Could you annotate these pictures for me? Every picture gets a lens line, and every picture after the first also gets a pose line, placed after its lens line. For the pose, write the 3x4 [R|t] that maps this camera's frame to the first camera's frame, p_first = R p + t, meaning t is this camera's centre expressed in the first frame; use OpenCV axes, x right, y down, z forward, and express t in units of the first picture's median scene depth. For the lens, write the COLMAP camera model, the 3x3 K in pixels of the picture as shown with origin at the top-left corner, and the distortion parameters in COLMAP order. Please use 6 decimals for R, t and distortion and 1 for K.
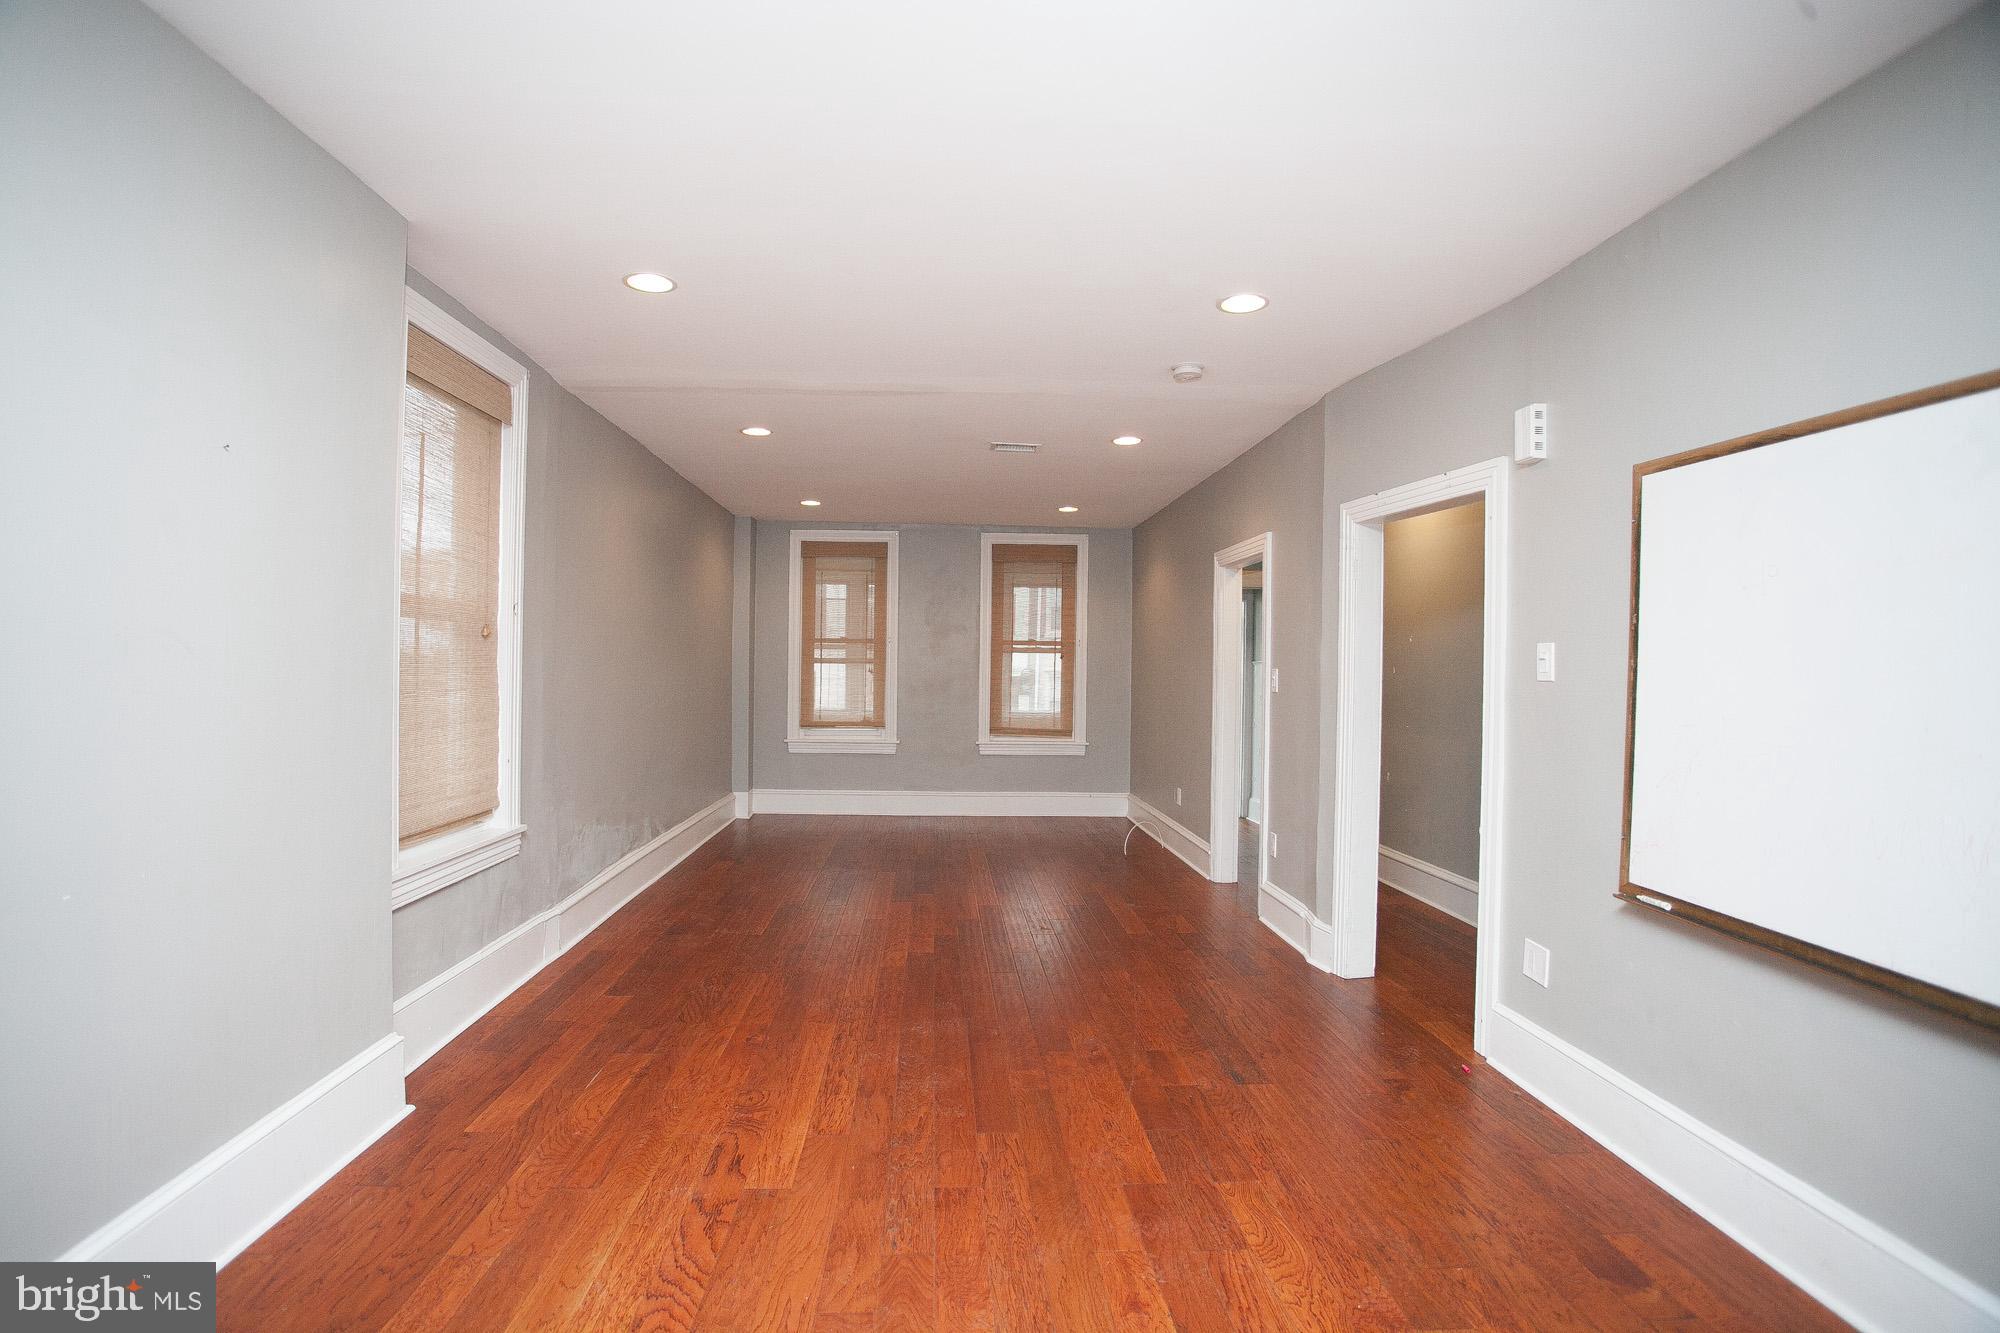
lens RADIAL K [[958.0, 0, 979.0], [0, 958.0, 675.0], [0, 0, 1]] dist [-0.057531, 0.021309]
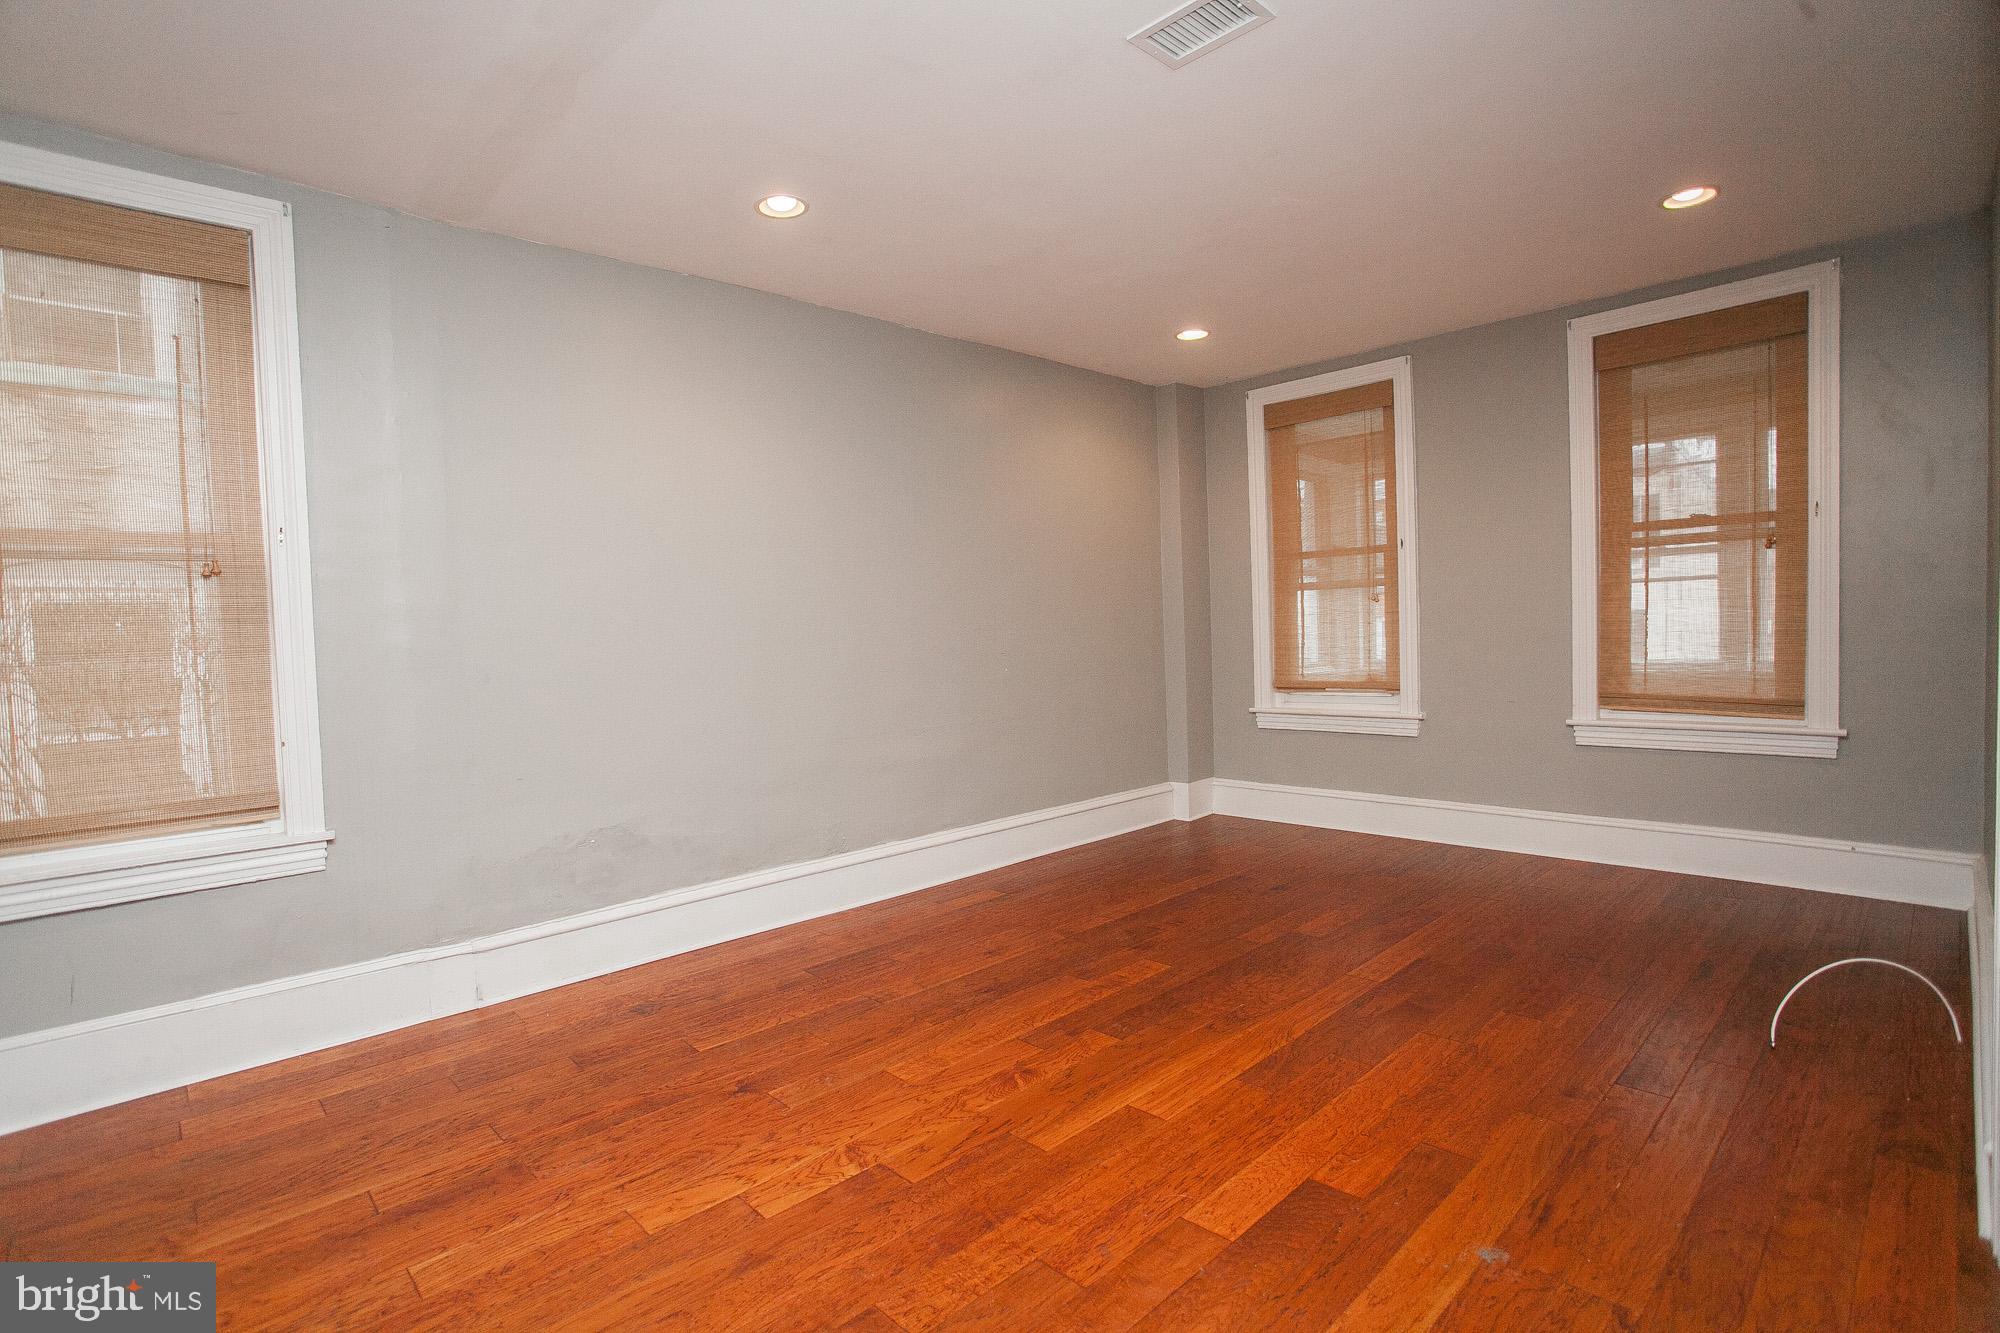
lens RADIAL K [[958.0, 0, 992.3], [0, 958.0, 671.9], [0, 0, 1]] dist [-0.057531, 0.021309]
pose [[0.652437, -0.004112, -0.757832, 0.184628], [0.038910, 0.998848, 0.028079, 0.016357], [0.756843, -0.047807, 0.651845, 0.424699]]
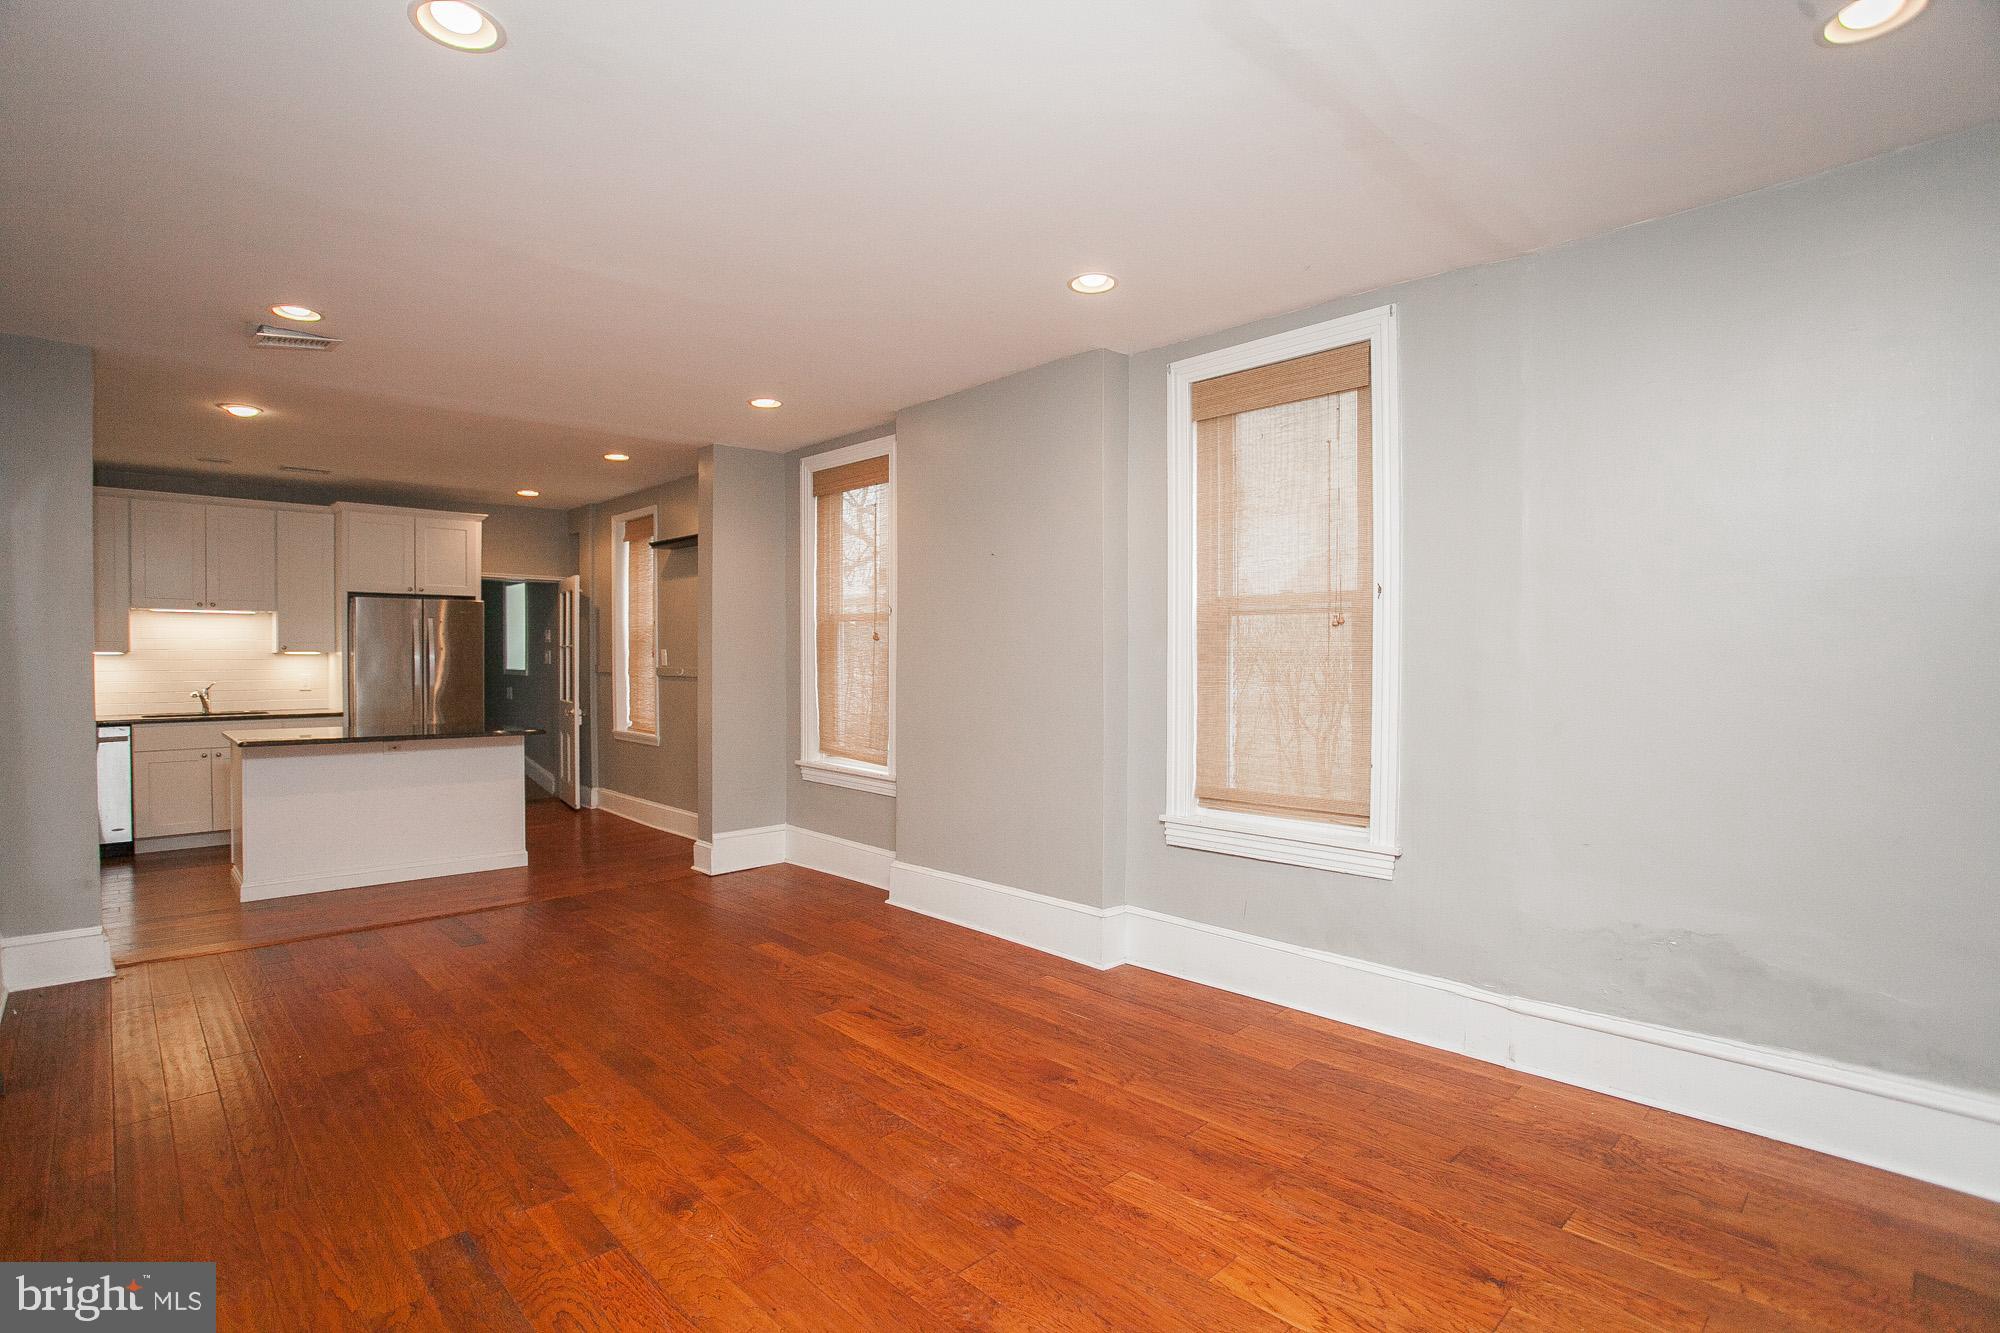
lens RADIAL K [[958.0, 0, 966.4], [0, 958.0, 679.3], [0, 0, 1]] dist [-0.057531, 0.021309]
pose [[-0.761545, 0.003433, -0.648103, 0.158763], [-0.012356, 0.999727, 0.019814, -0.000582], [0.647994, 0.023097, -0.761295, 0.637644]]
